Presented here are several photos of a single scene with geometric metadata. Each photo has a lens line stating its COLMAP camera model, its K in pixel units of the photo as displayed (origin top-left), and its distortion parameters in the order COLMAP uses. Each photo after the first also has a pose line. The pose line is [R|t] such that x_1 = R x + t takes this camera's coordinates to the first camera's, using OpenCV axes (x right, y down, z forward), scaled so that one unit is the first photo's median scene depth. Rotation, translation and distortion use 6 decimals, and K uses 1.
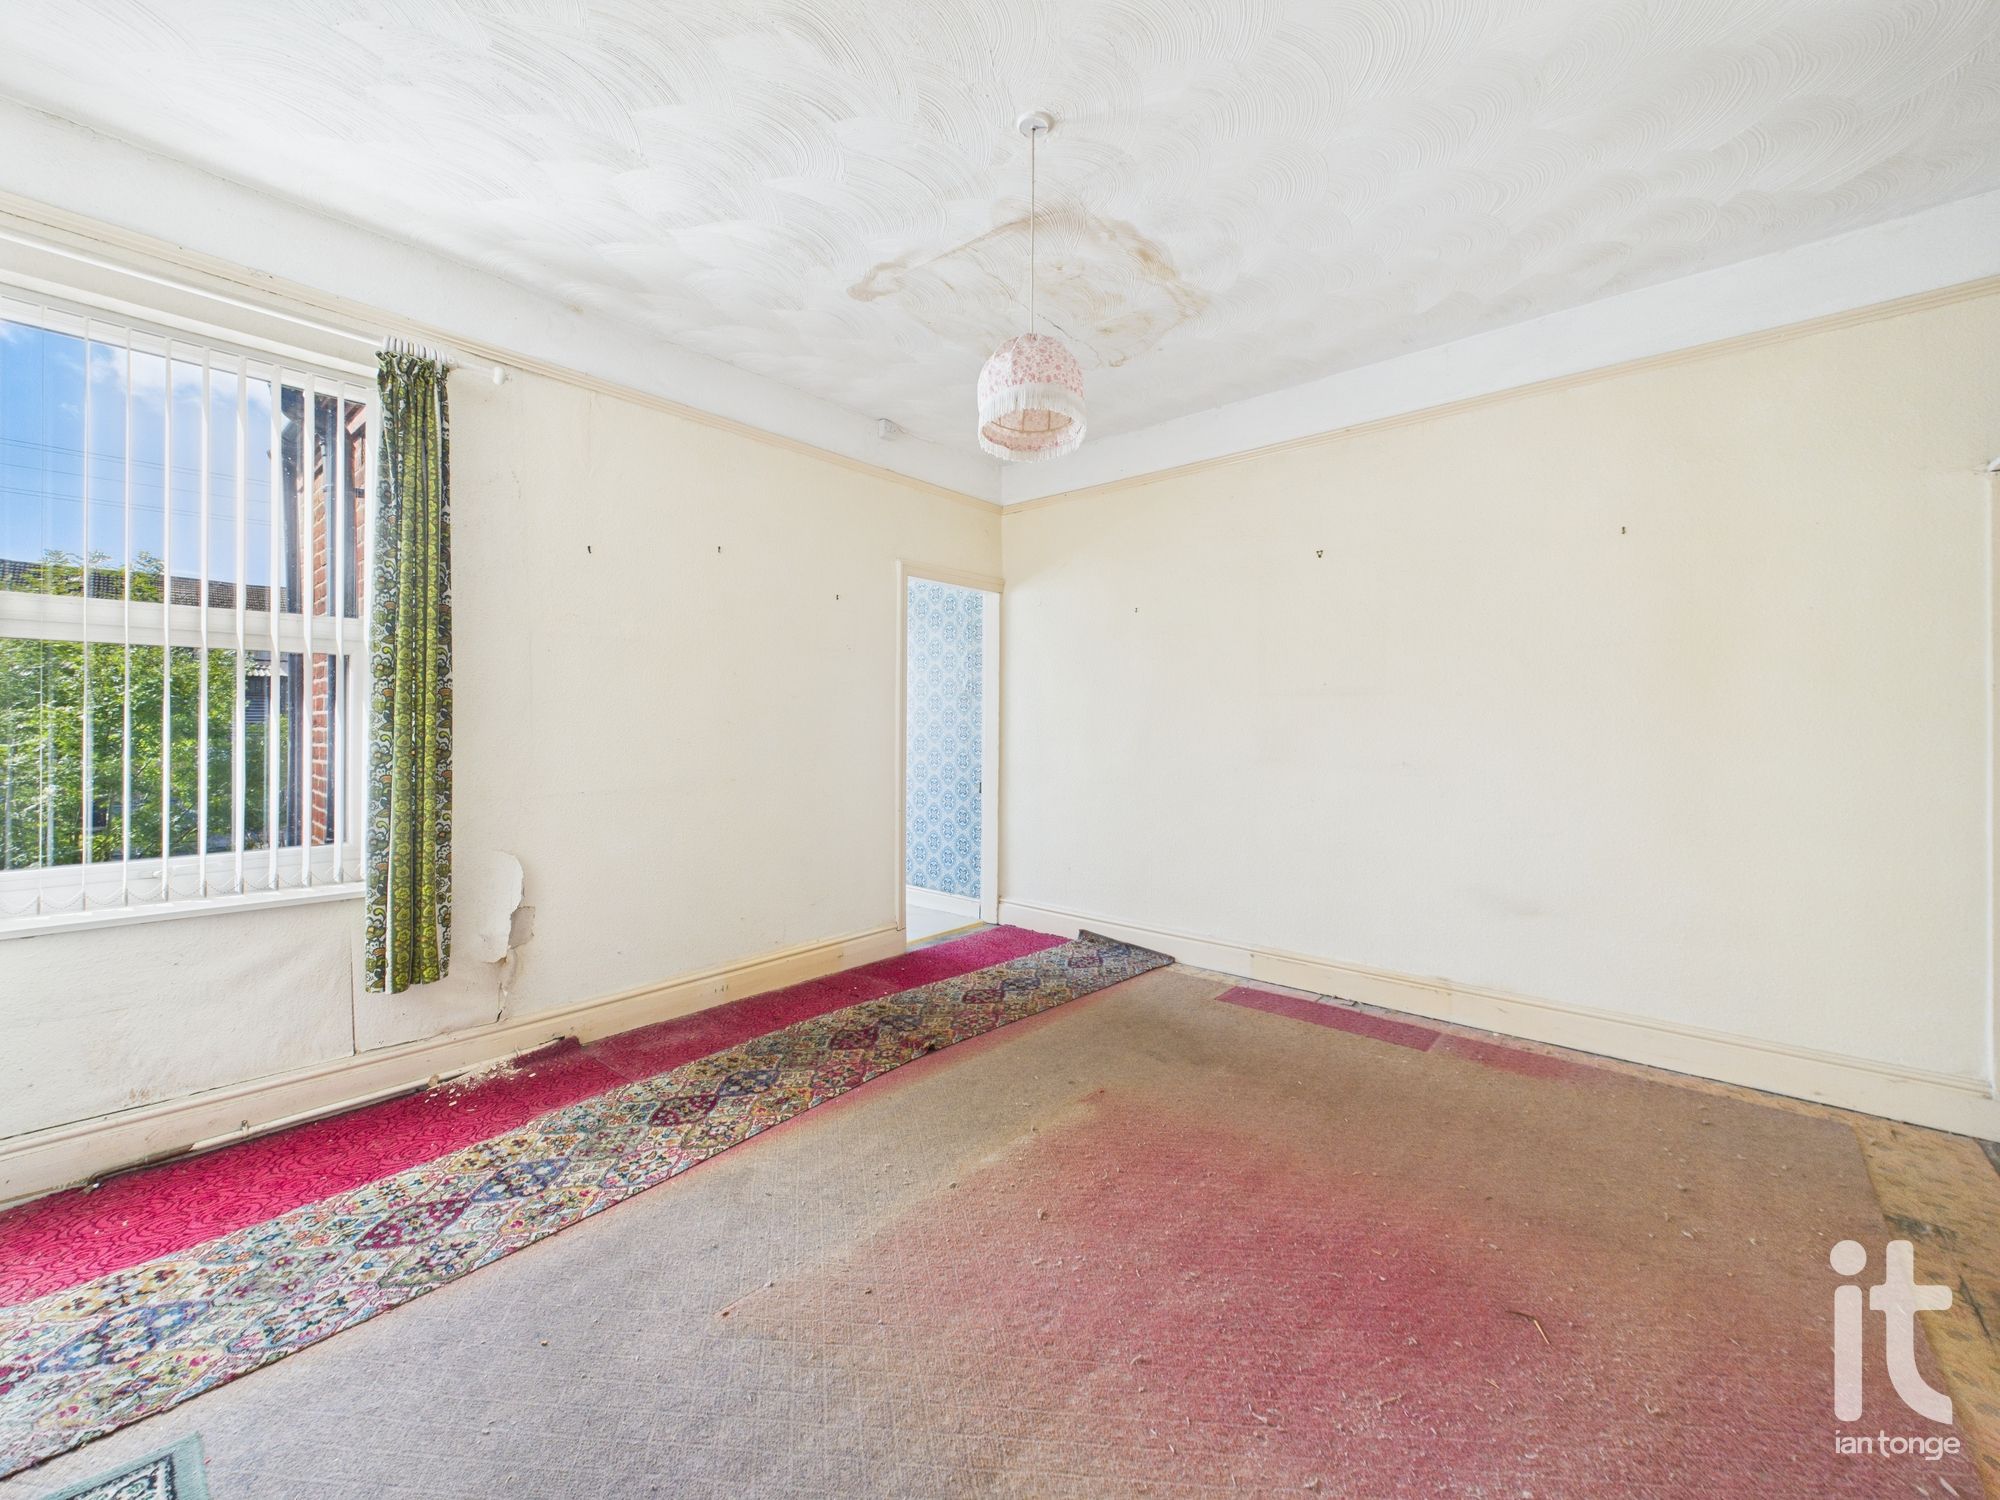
lens RADIAL K [[809.3, 0, 998.1], [0, 809.3, 732.6], [0, 0, 1]] dist [0.007350, -0.000588]
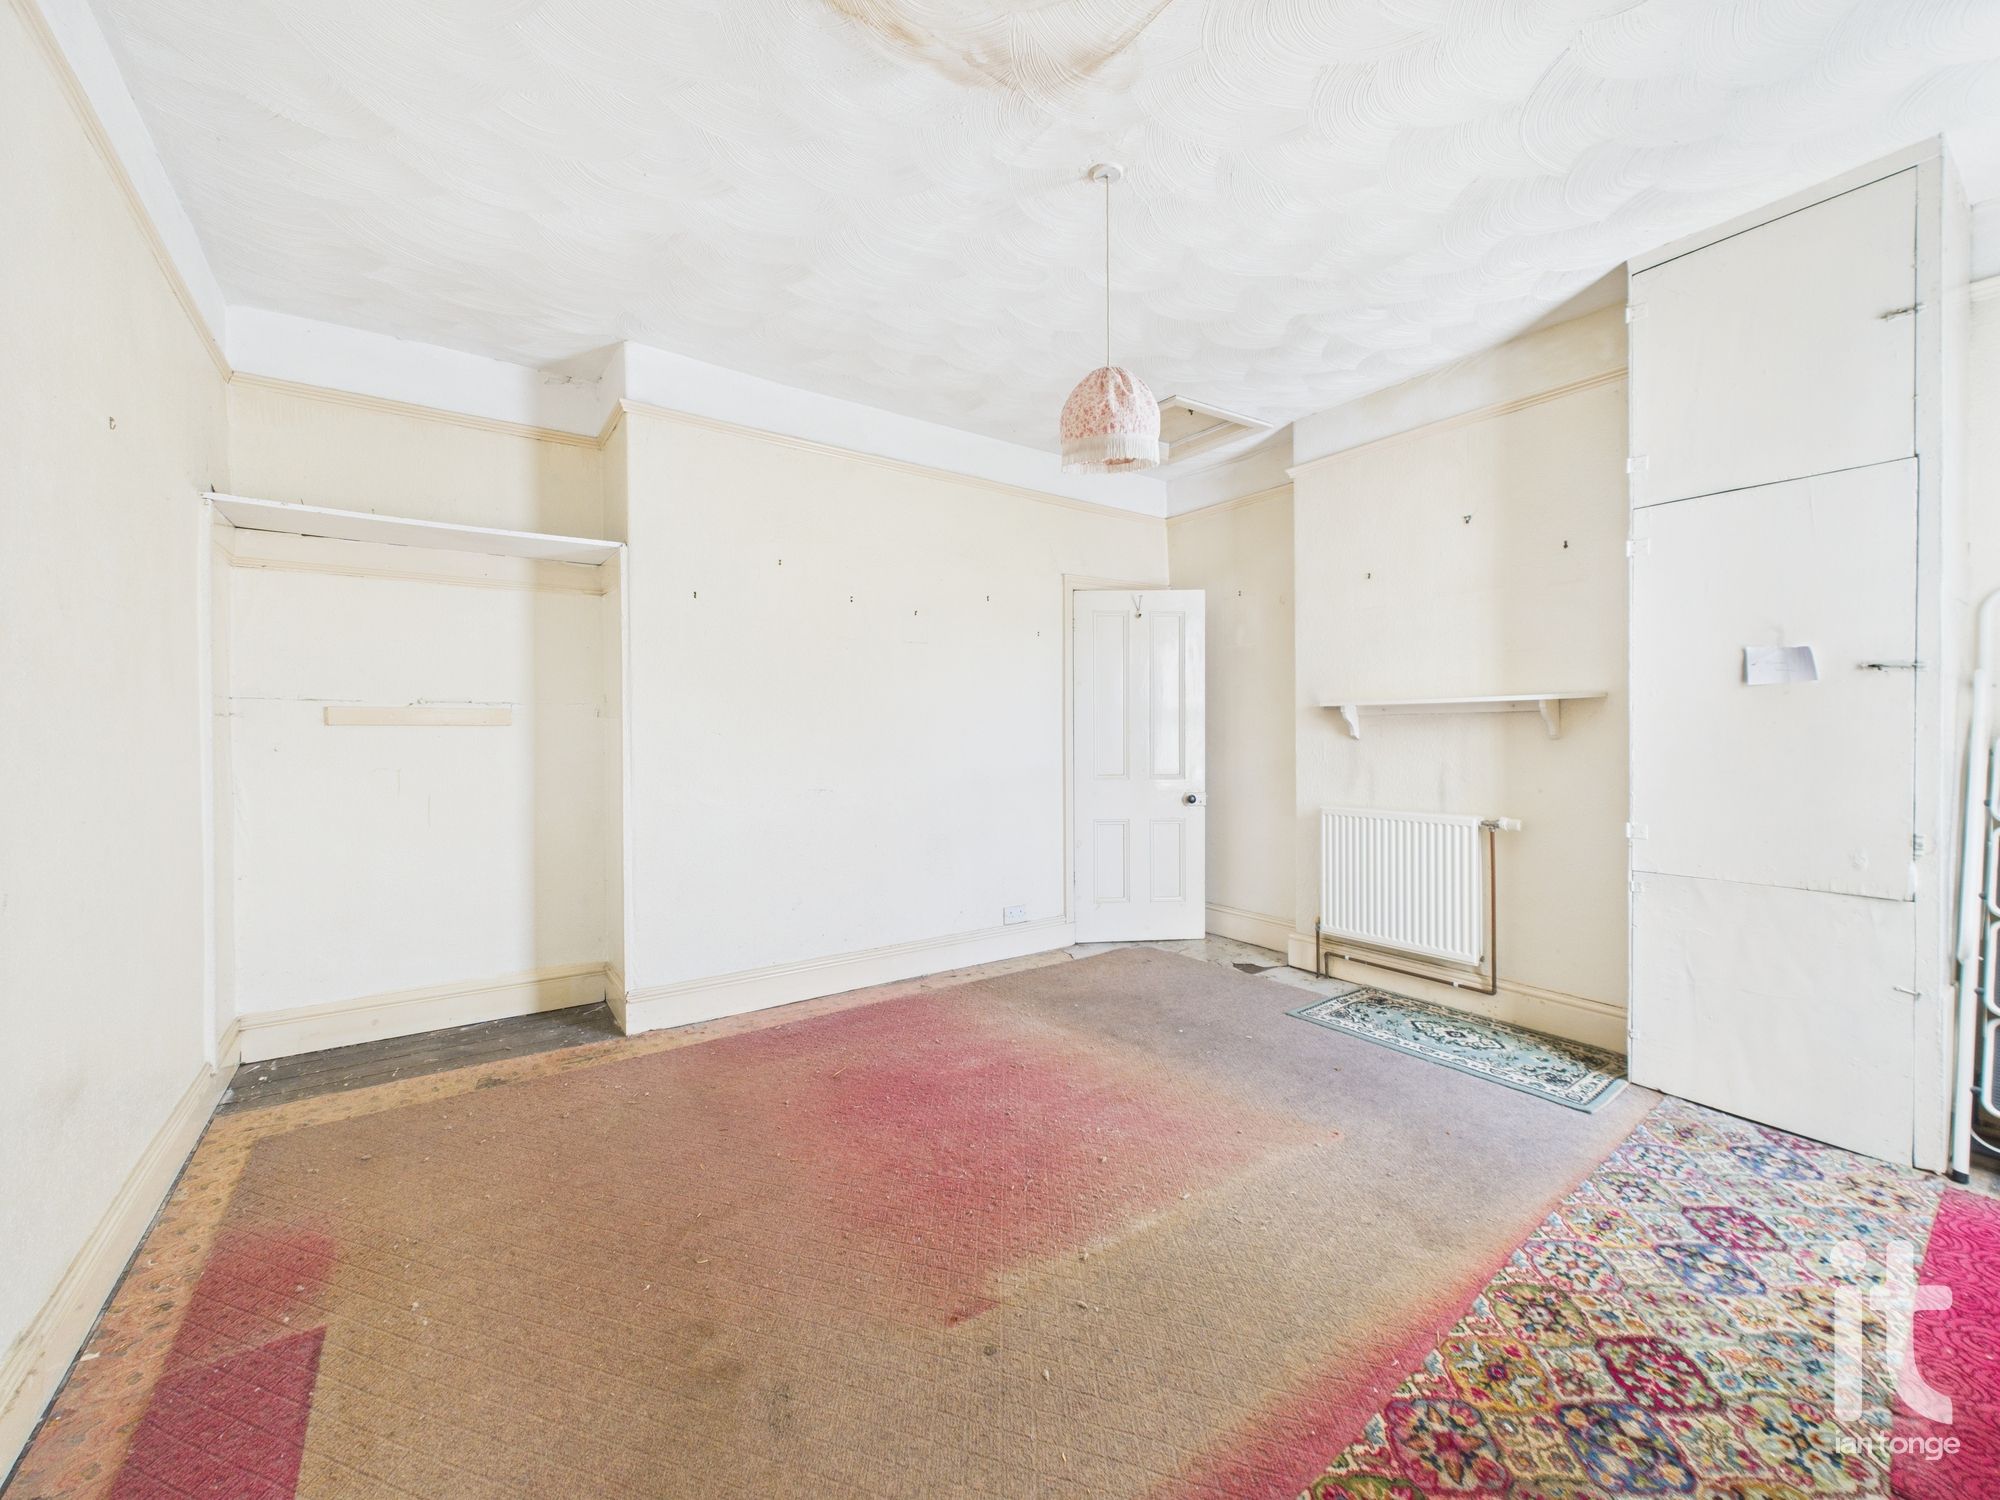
lens RADIAL K [[809.3, 0, 1002.1], [0, 809.3, 741.9], [0, 0, 1]] dist [0.007350, -0.000588]
pose [[-0.973583, -0.001990, 0.228326, -0.062680], [0.002960, 0.999768, 0.021333, -0.017725], [-0.228316, 0.021446, -0.973351, 1.991672]]
